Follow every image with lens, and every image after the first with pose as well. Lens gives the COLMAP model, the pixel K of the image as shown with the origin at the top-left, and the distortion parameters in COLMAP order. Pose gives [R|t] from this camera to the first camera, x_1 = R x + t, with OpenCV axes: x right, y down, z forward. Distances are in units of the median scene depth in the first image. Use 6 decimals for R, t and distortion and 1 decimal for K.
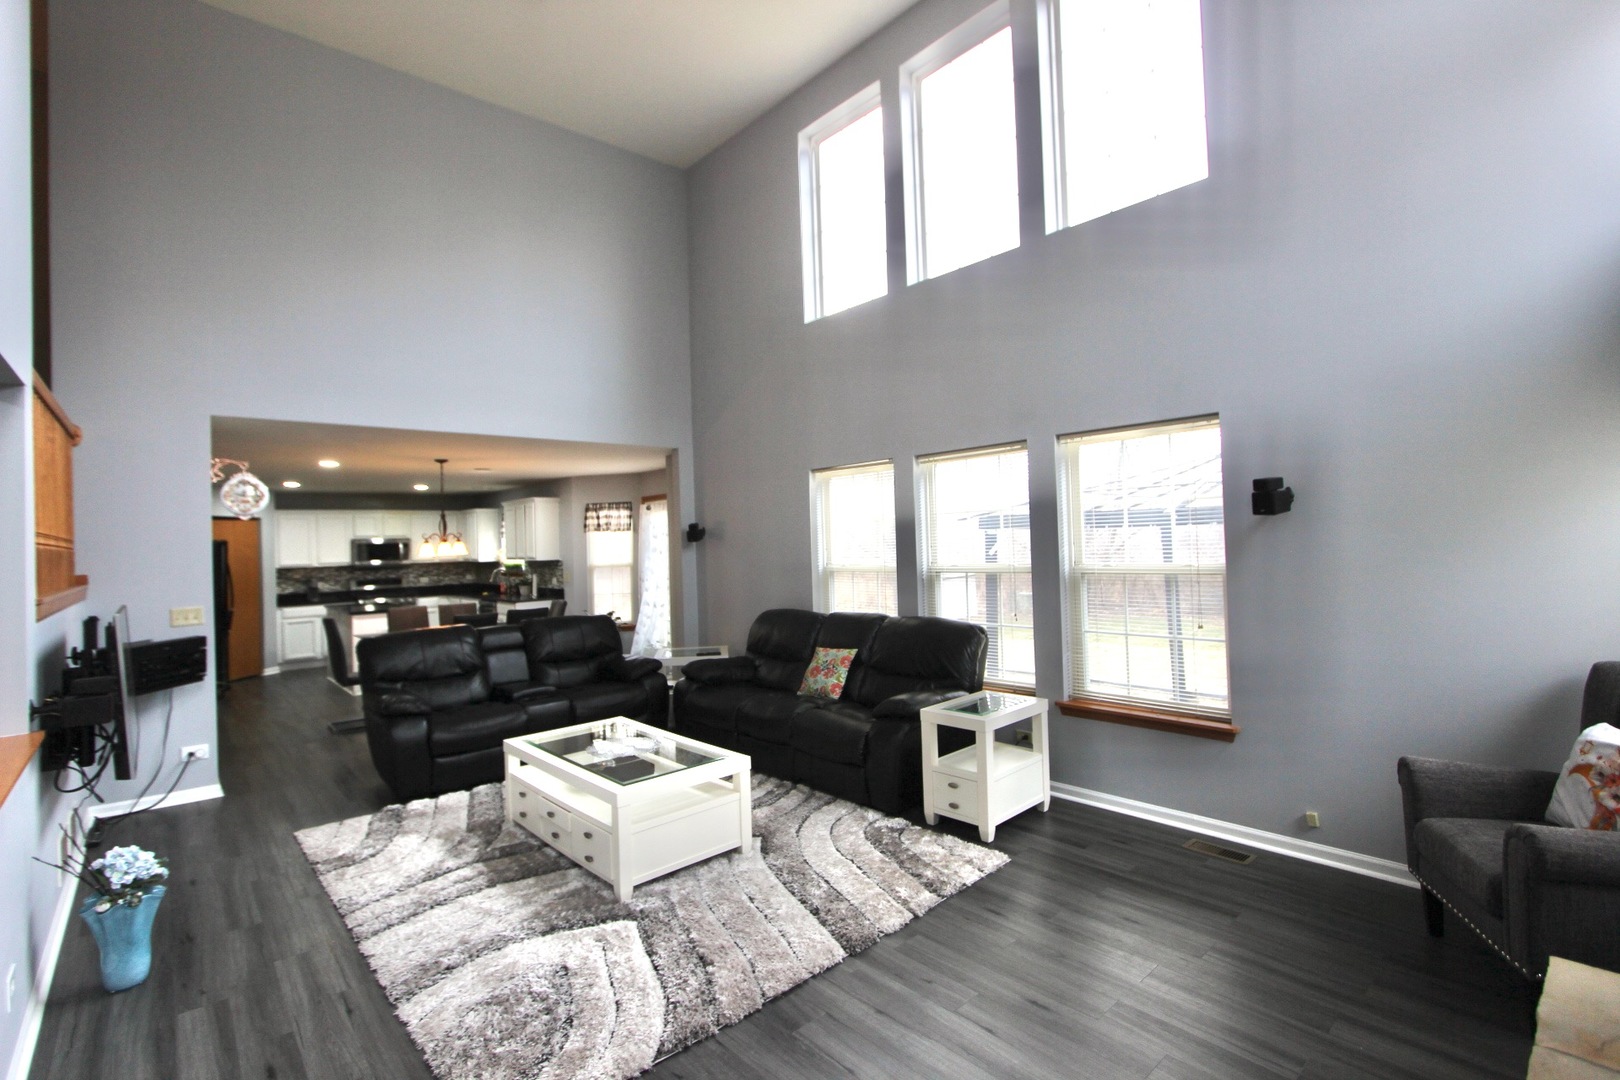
lens RADIAL K [[747.6, 0, 813.6], [0, 747.6, 529.6], [0, 0, 1]] dist [-0.013811, 0.000795]
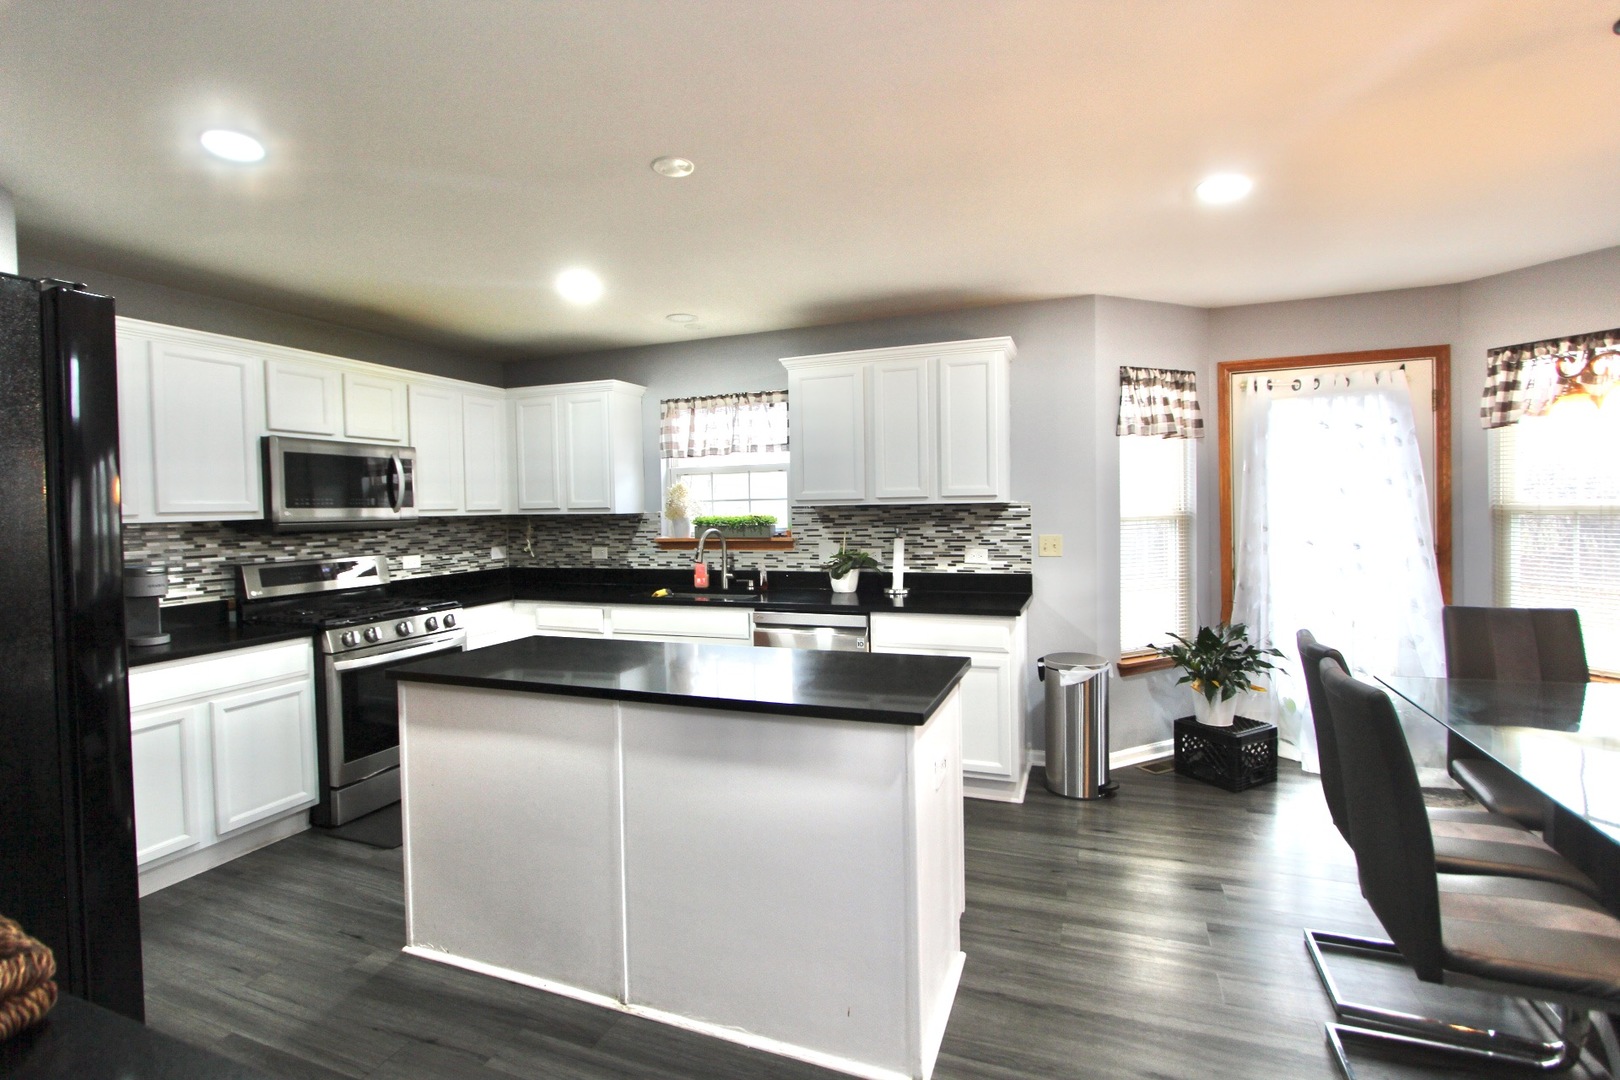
lens RADIAL K [[753.4, 0, 805.4], [0, 753.4, 524.9], [0, 0, 1]] dist [-0.011079, 0.001255]
pose [[0.891218, 0.000852, 0.453574, -0.594961], [-0.014490, 0.999541, 0.026595, 0.040607], [-0.453343, -0.030274, 0.890822, 0.654196]]
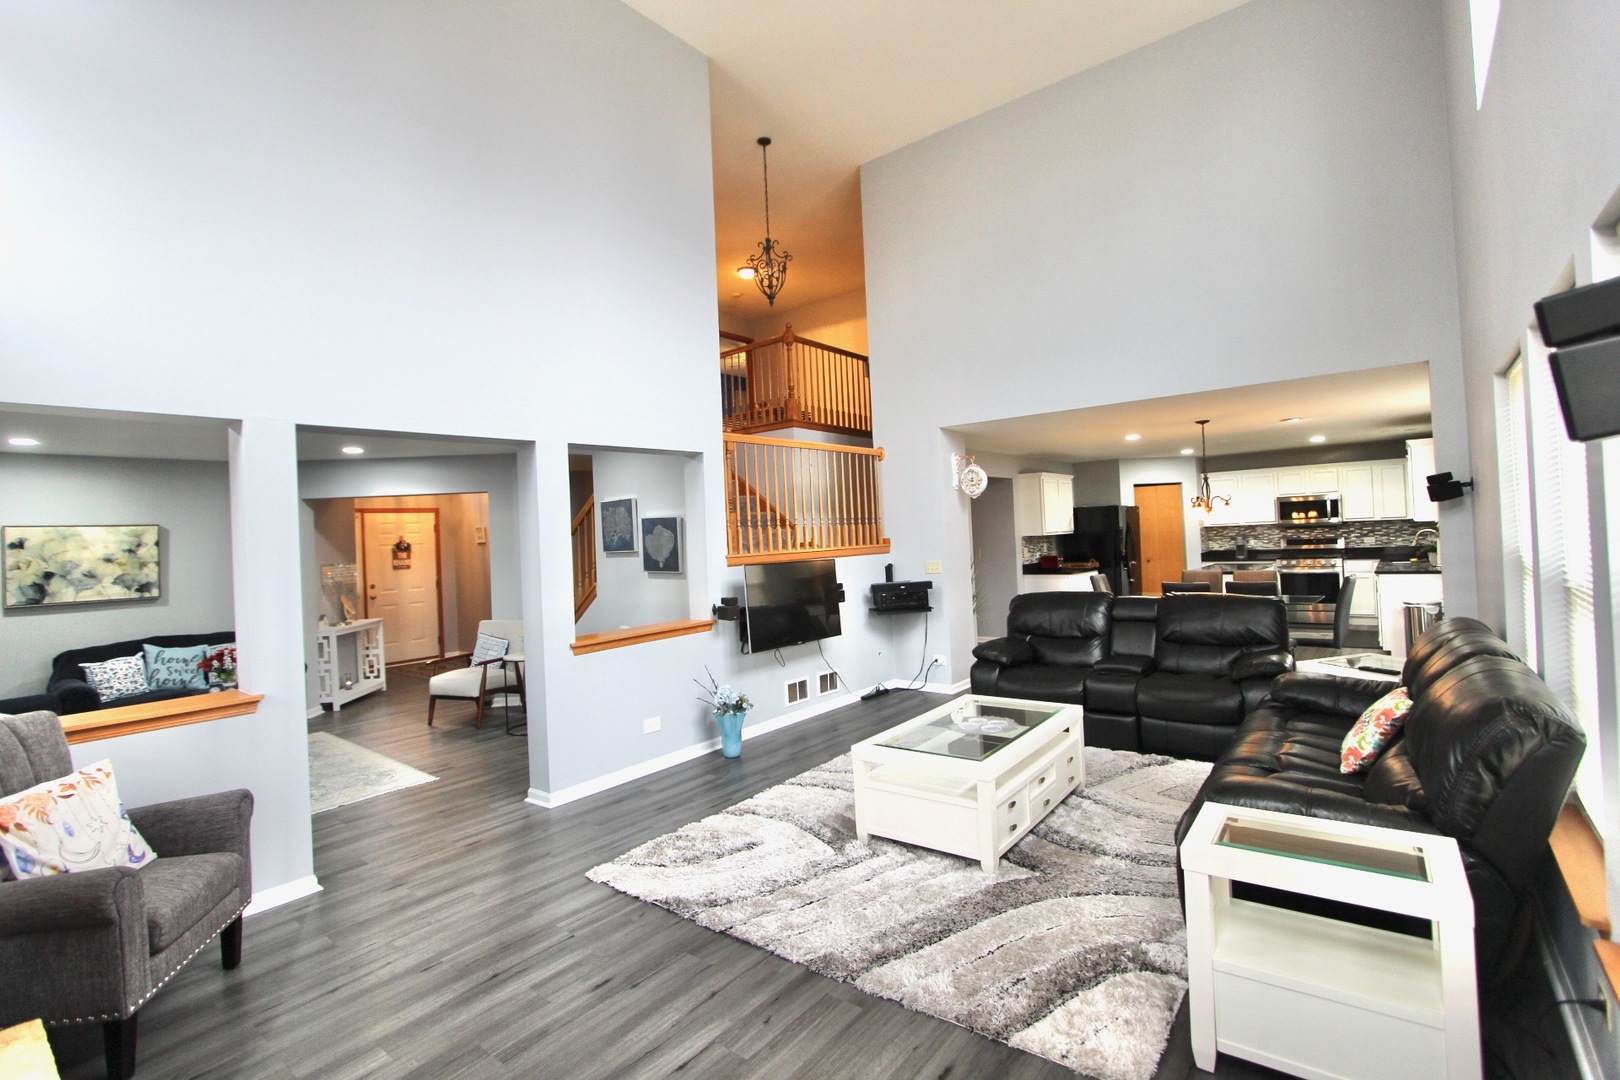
lens RADIAL K [[753.4, 0, 805.4], [0, 753.4, 524.9], [0, 0, 1]] dist [-0.011079, 0.001255]
pose [[0.155434, 0.009311, -0.987802, 0.277922], [0.055738, 0.998280, 0.018180, -0.003730], [0.986273, -0.057884, 0.154648, 0.244997]]
